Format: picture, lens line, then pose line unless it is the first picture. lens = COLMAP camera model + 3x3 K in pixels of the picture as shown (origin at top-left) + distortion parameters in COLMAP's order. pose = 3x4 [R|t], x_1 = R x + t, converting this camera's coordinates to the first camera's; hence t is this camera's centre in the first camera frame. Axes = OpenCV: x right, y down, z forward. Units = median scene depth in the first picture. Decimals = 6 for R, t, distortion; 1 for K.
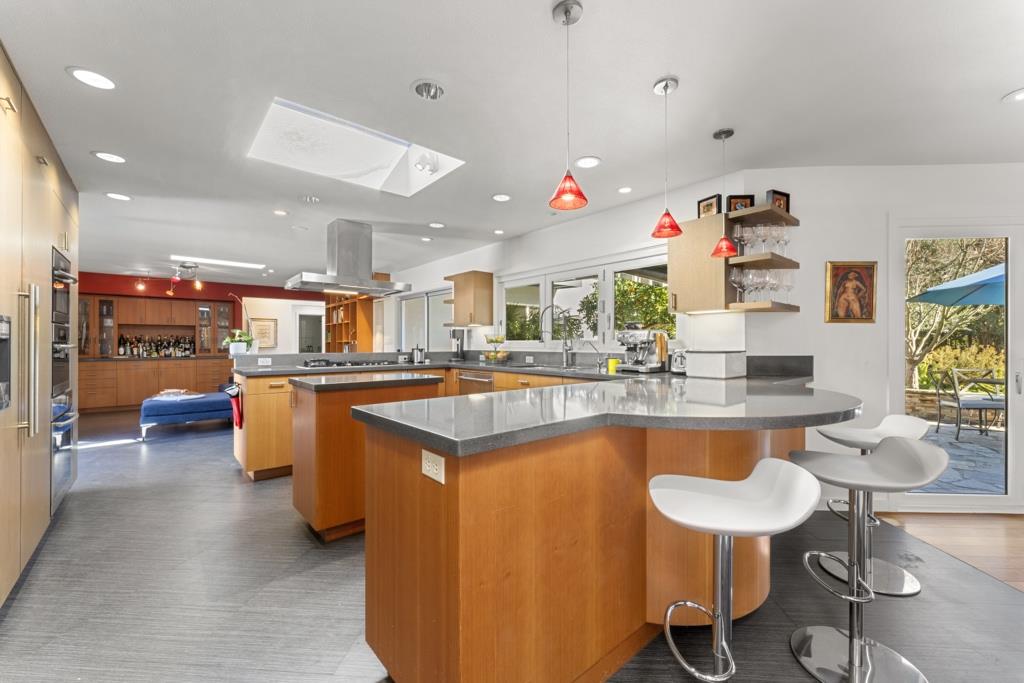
lens RADIAL K [[405.4, 0, 506.4], [0, 405.4, 342.3], [0, 0, 1]] dist [0.003553, 0.001574]
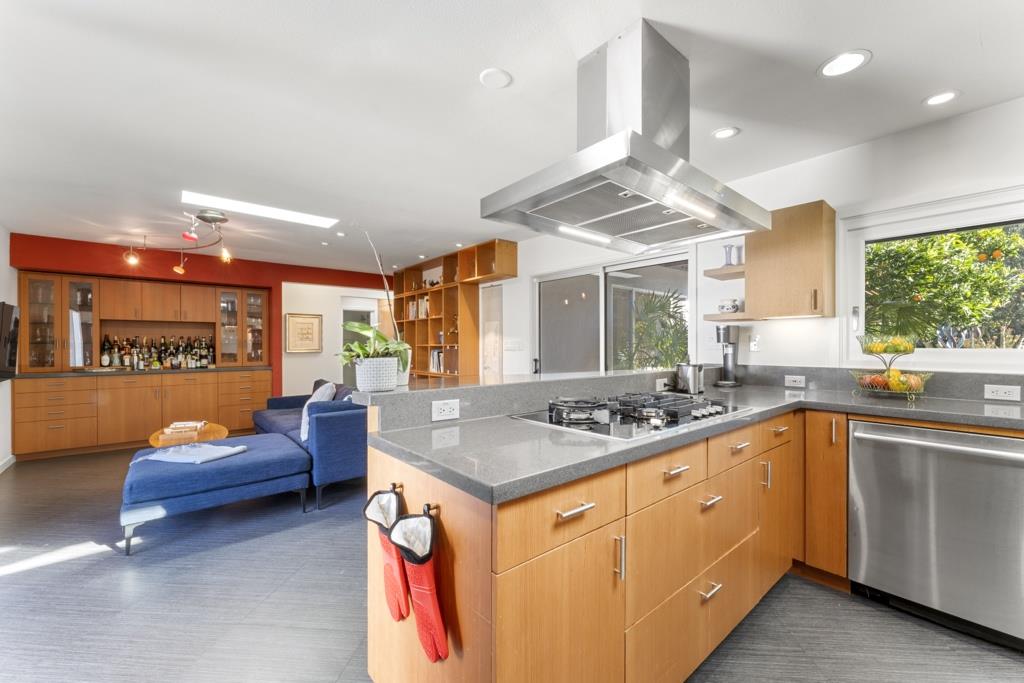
lens RADIAL K [[405.4, 0, 513.4], [0, 405.4, 345.7], [0, 0, 1]] dist [0.003553, 0.001574]
pose [[0.999997, 0.000345, 0.002585, -0.402397], [-0.000357, 0.999989, 0.004657, -0.008167], [-0.002584, -0.004658, 0.999986, 0.476016]]
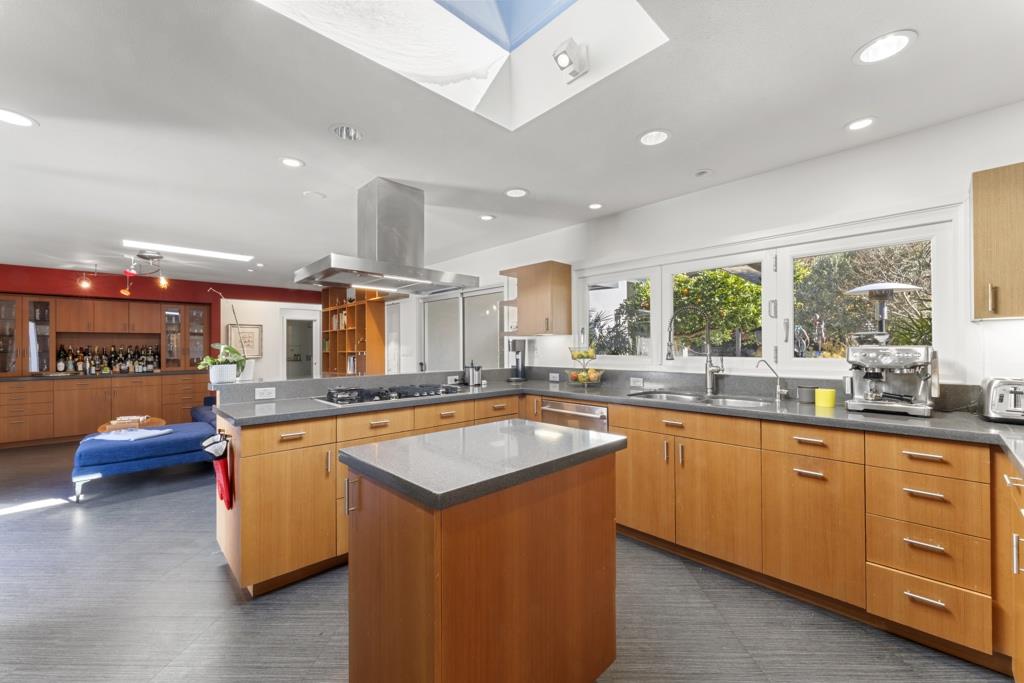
lens RADIAL K [[405.4, 0, 513.2], [0, 405.4, 344.0], [0, 0, 1]] dist [0.003553, 0.001574]
pose [[0.998472, -0.004268, 0.055093, -0.172562], [0.004587, 0.999973, -0.005660, -0.019097], [-0.055068, 0.005904, 0.998465, 0.241144]]
